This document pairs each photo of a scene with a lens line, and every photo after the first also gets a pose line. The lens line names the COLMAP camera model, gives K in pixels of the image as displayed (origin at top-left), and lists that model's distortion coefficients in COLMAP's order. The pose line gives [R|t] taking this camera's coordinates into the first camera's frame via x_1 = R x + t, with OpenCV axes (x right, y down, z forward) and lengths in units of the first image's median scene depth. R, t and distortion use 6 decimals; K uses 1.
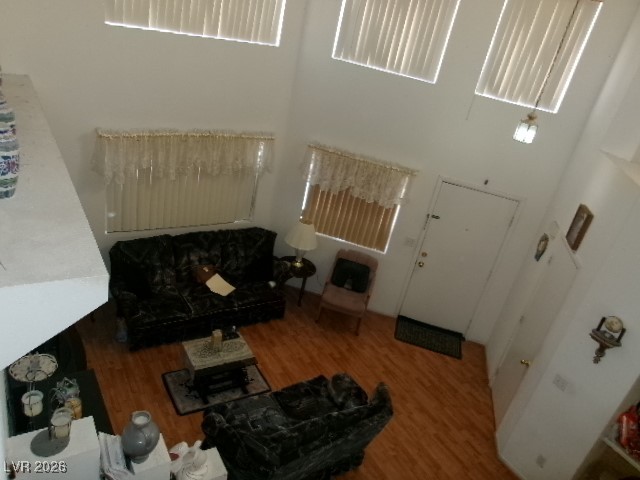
lens RADIAL K [[494.9, 0, 320.0], [0, 494.9, 240.0], [0, 0, 1]] dist [-0.042798, 0.068269]
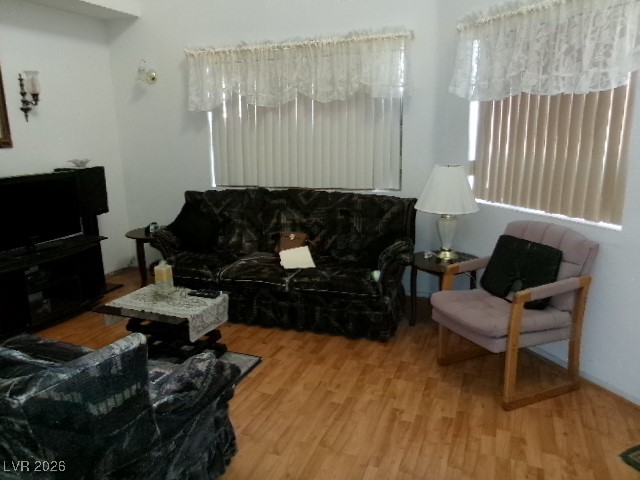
lens RADIAL K [[494.9, 0, 320.0], [0, 494.9, 240.0], [0, 0, 1]] dist [-0.042798, 0.068269]
pose [[0.592805, -0.023825, -0.804994, 0.335965], [-0.240875, 0.948560, -0.205457, 0.192172], [0.768480, 0.315699, 0.556572, 0.648947]]
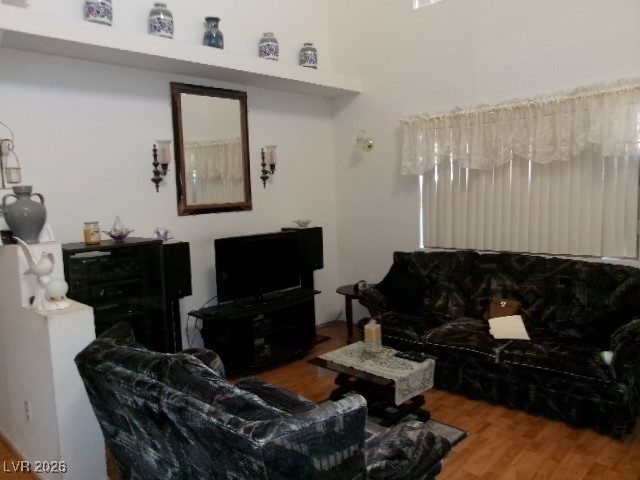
lens RADIAL K [[494.9, 0, 320.0], [0, 494.9, 240.0], [0, 0, 1]] dist [-0.042798, 0.068269]
pose [[0.240164, -0.106817, -0.964838, 0.333039], [-0.366270, 0.910491, -0.191971, 0.191278], [0.898981, 0.399496, 0.179543, 0.635715]]
